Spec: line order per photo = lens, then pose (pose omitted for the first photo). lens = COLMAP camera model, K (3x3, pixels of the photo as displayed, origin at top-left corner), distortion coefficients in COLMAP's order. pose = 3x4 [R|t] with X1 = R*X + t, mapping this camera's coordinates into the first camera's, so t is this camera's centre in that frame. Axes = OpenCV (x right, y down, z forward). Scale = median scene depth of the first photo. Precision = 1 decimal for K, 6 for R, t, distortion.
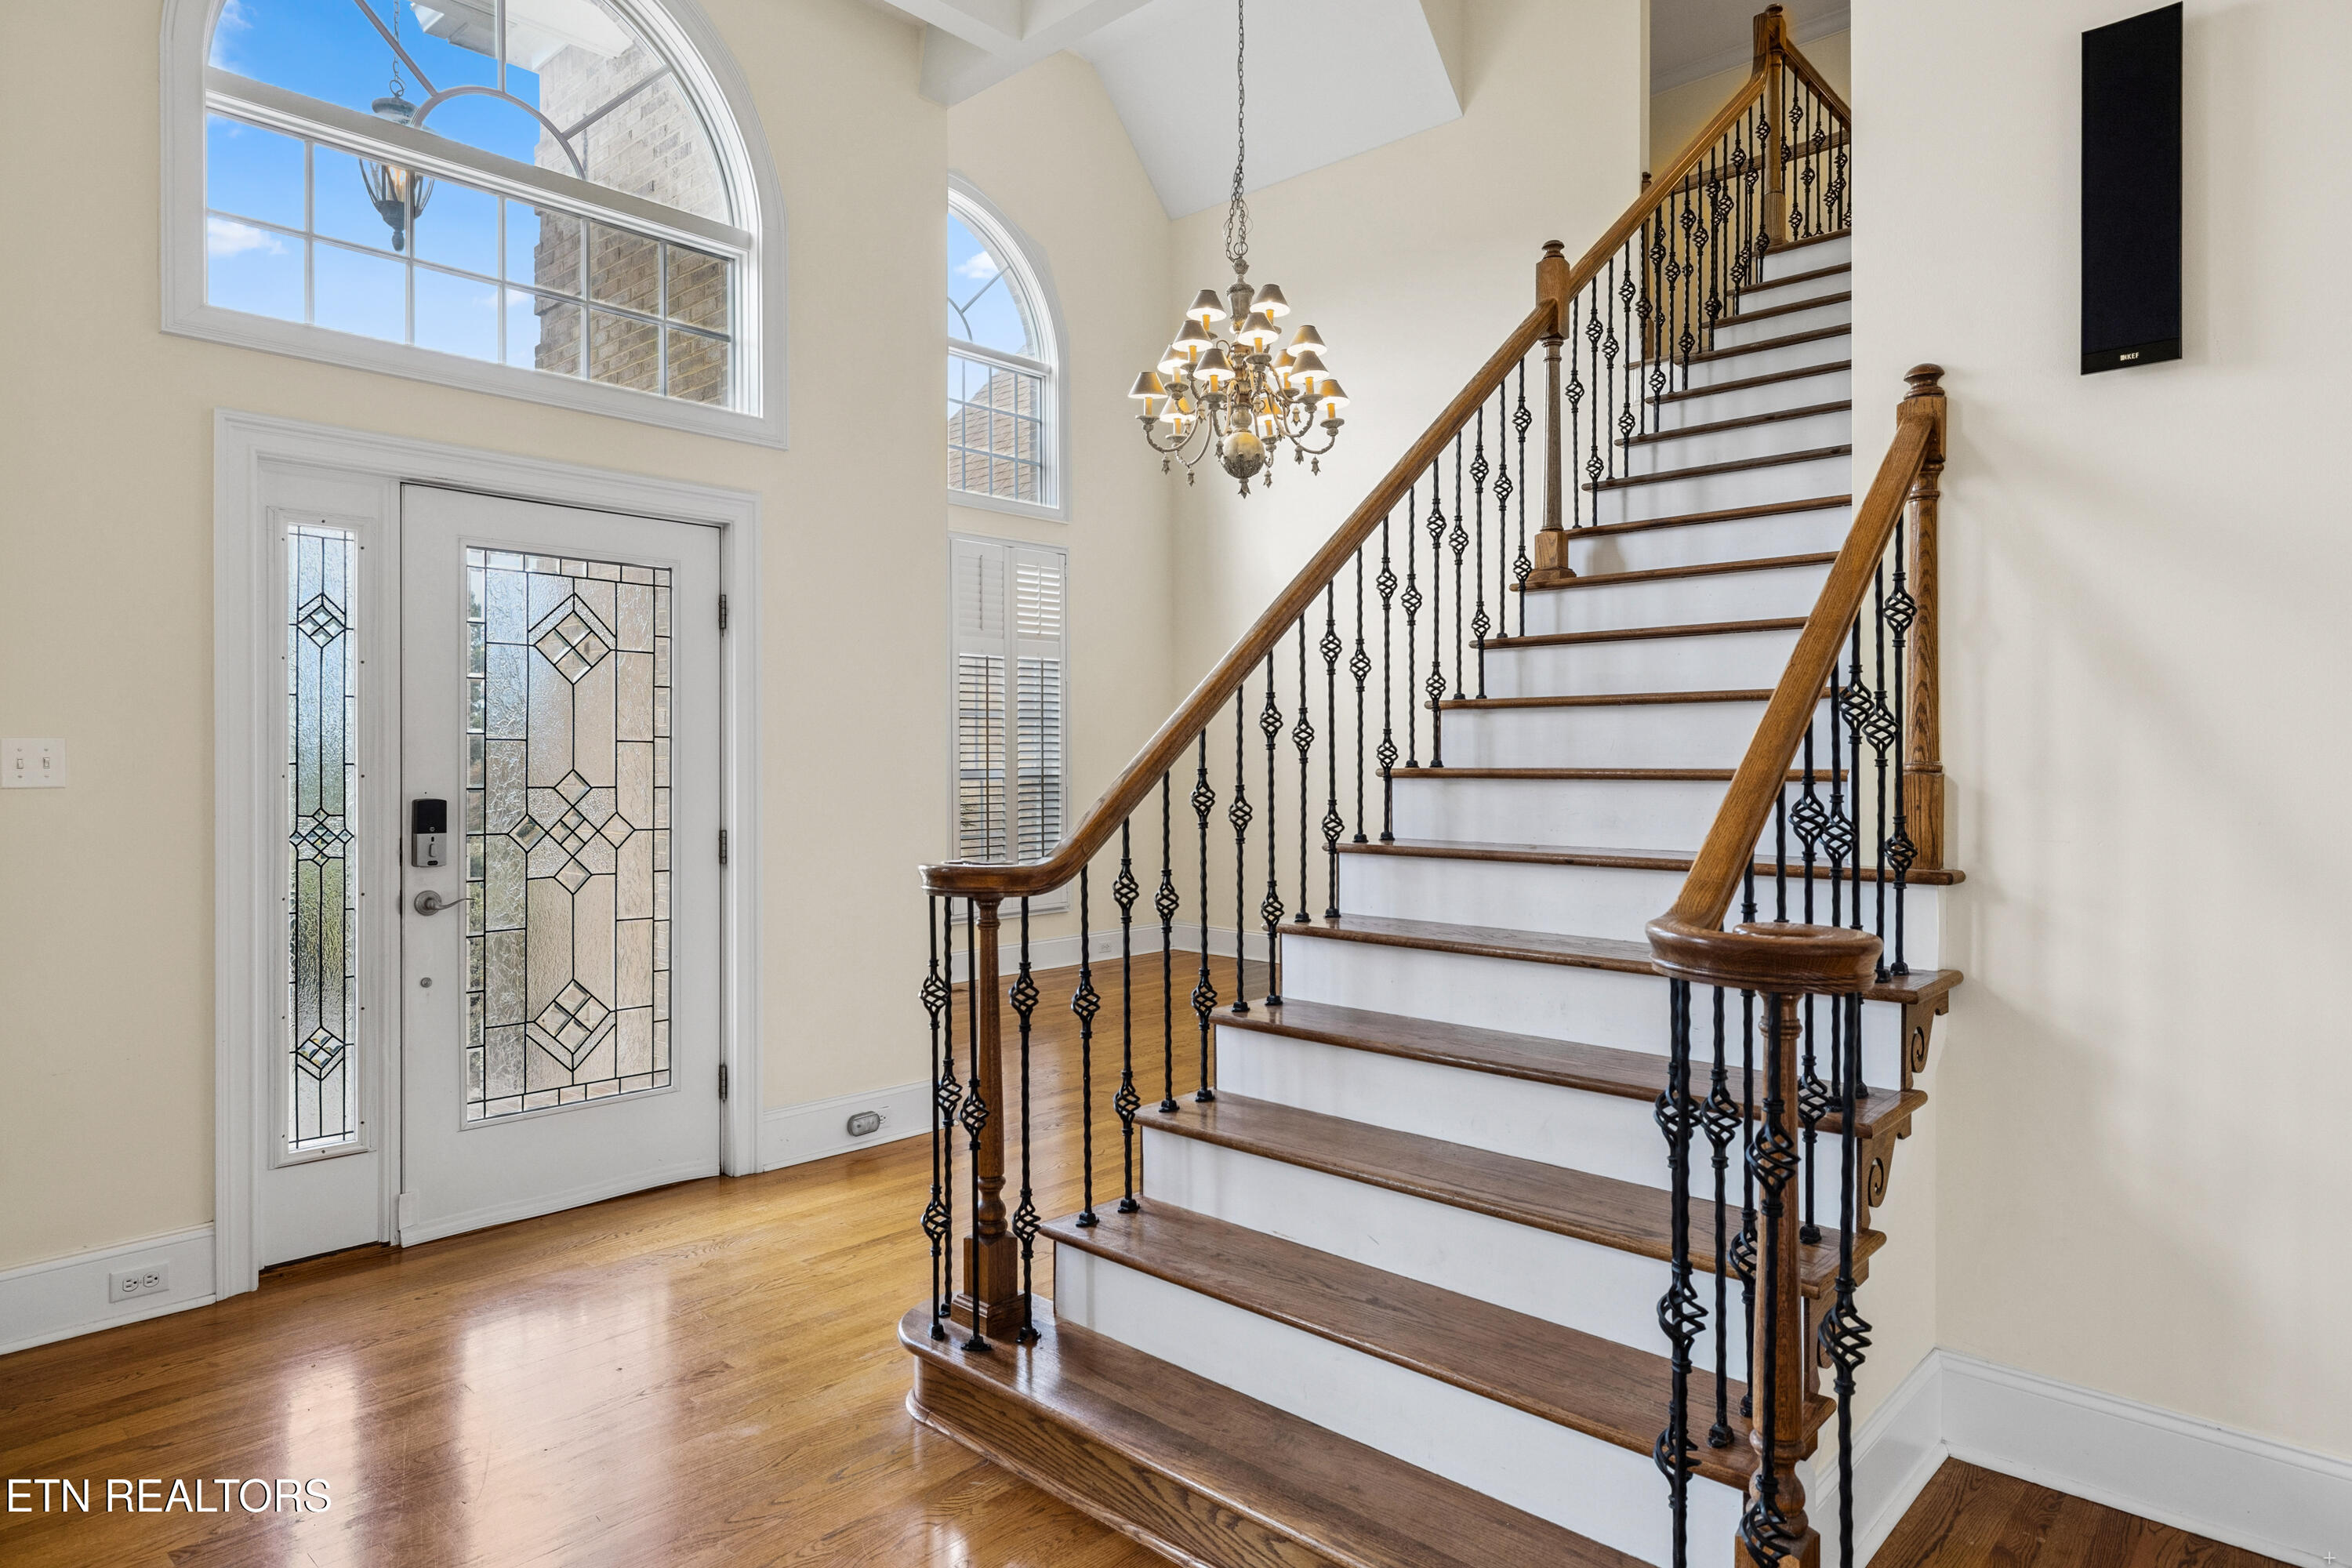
lens RADIAL K [[1312.8, 0, 1191.8], [0, 1312.8, 782.1], [0, 0, 1]] dist [-0.001366, -0.001011]
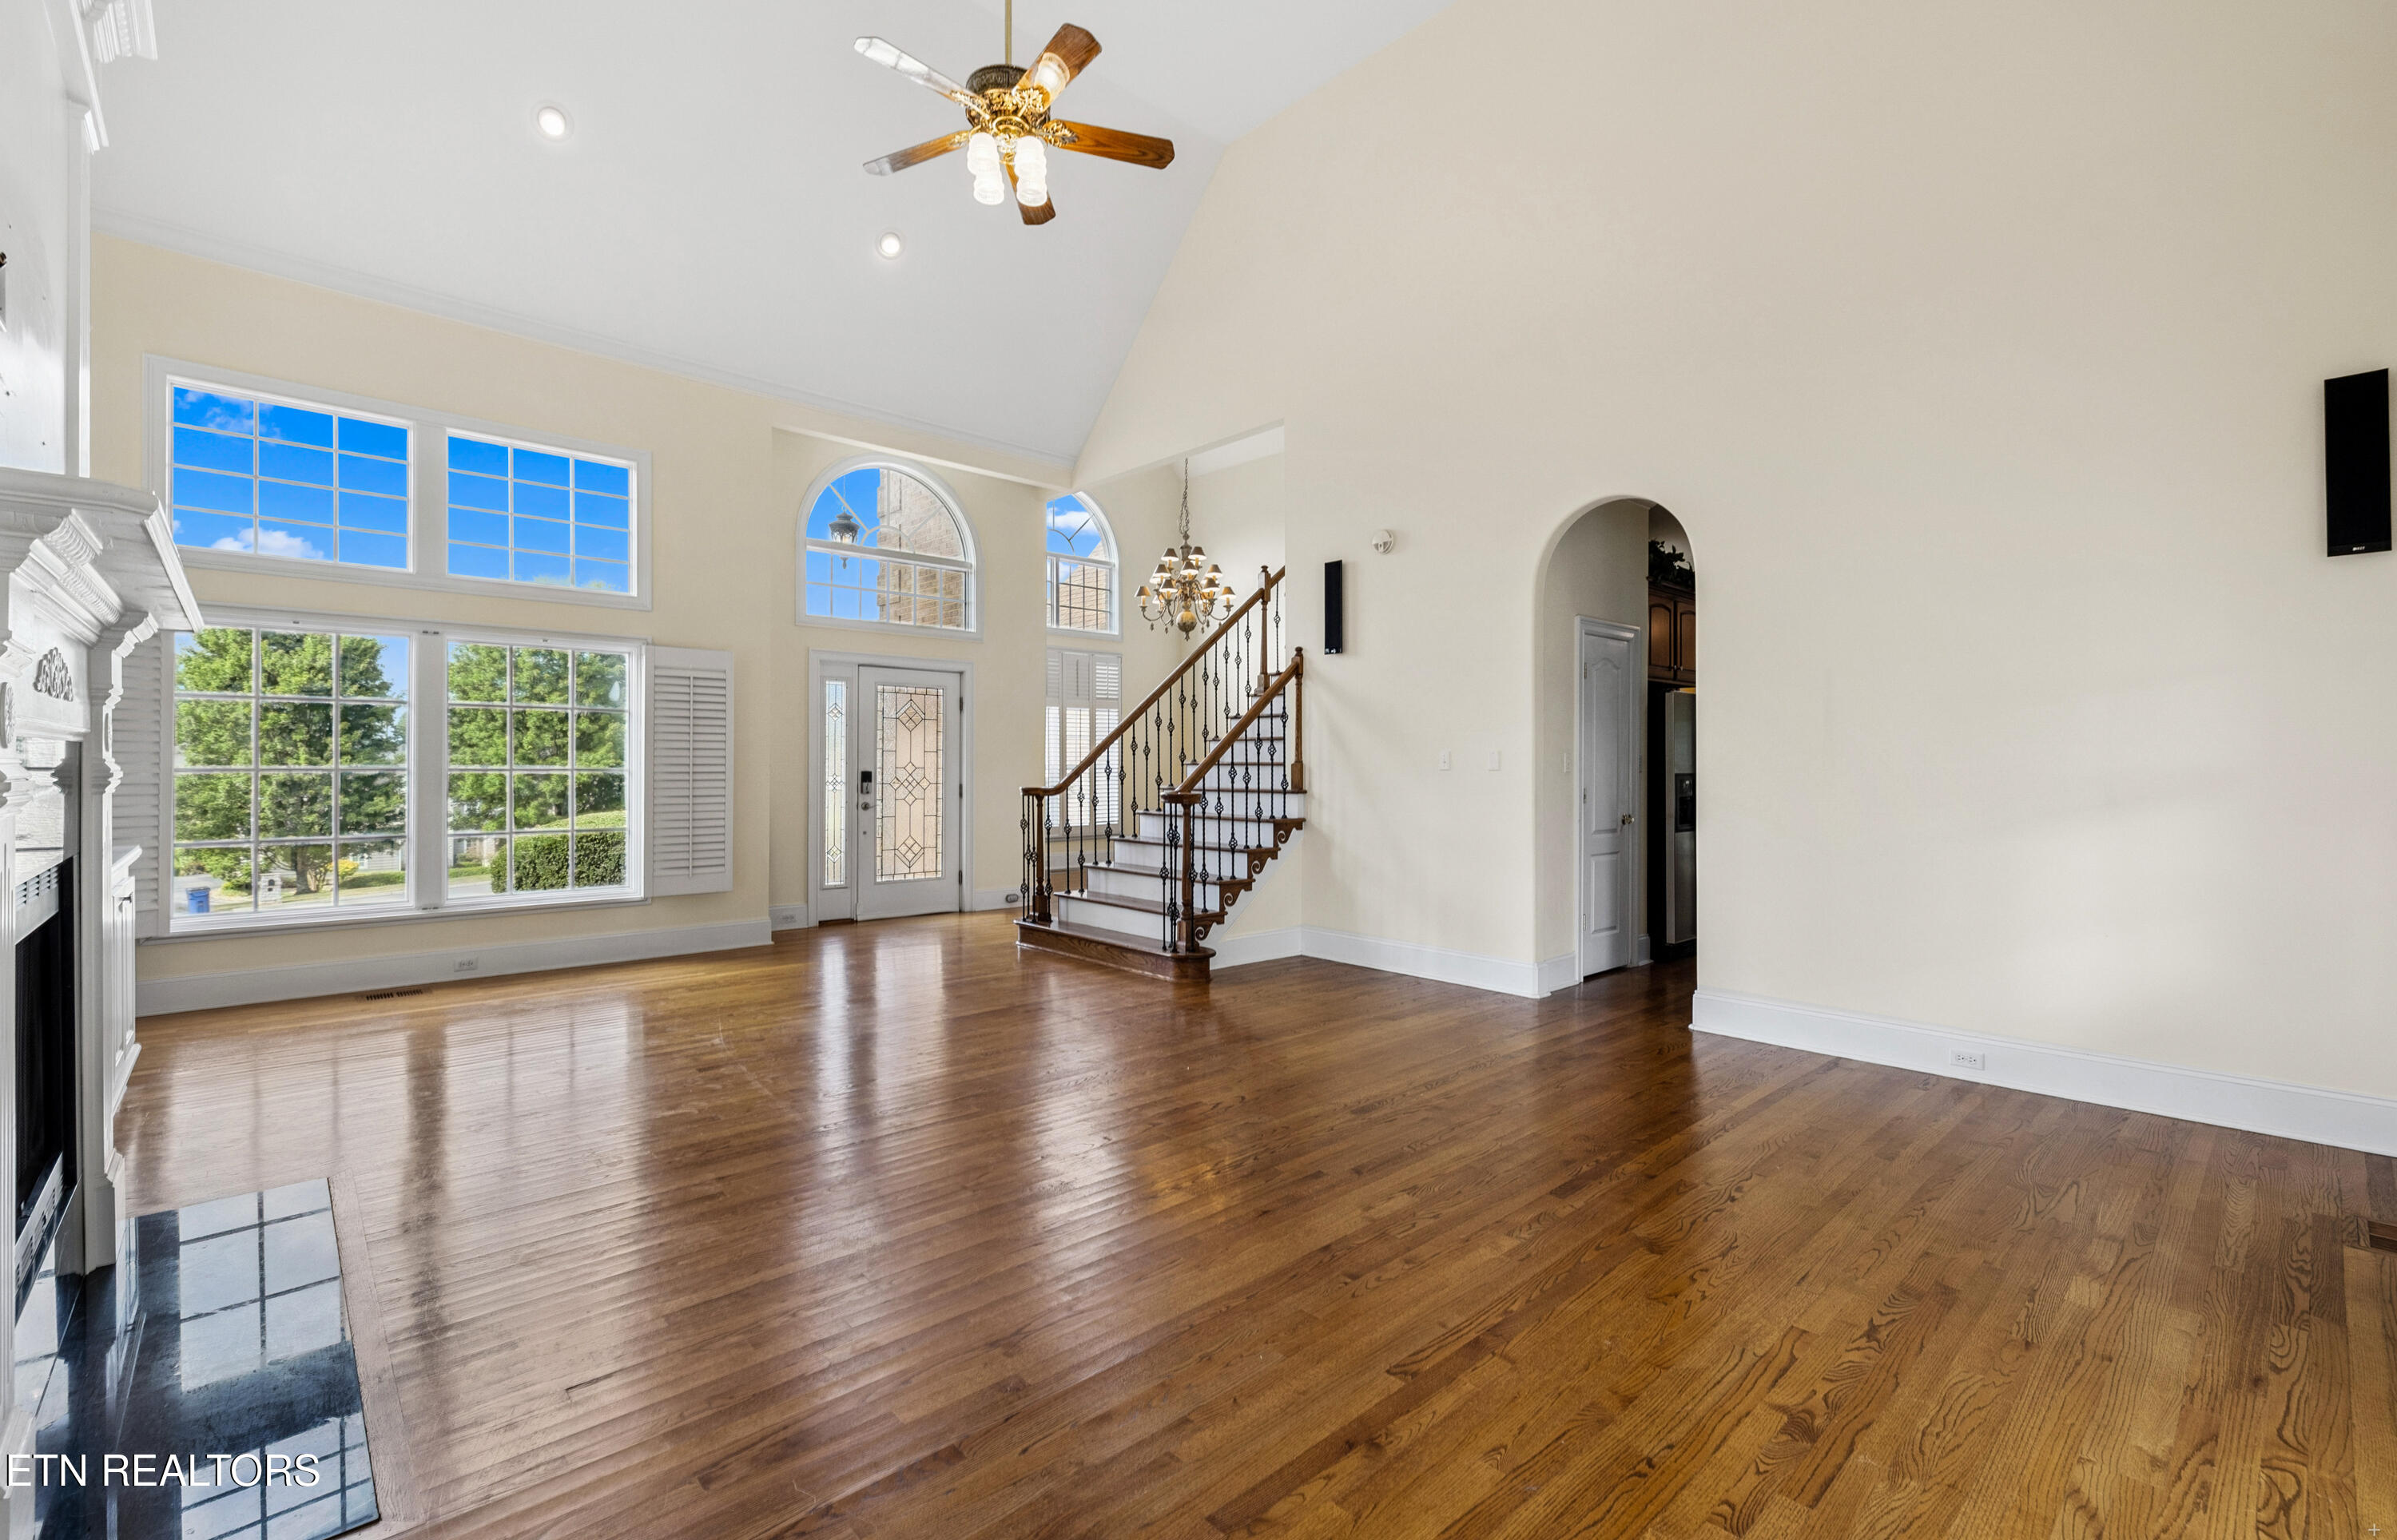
lens RADIAL K [[1026.5, 0, 1202.4], [0, 1026.5, 780.6], [0, 0, 1]] dist [0.001288, 0.000073]
pose [[0.995733, 0.005402, -0.092119, 0.339178], [-0.005334, 0.999985, 0.000991, 0.024335], [0.092123, -0.000495, 0.995748, -1.080445]]
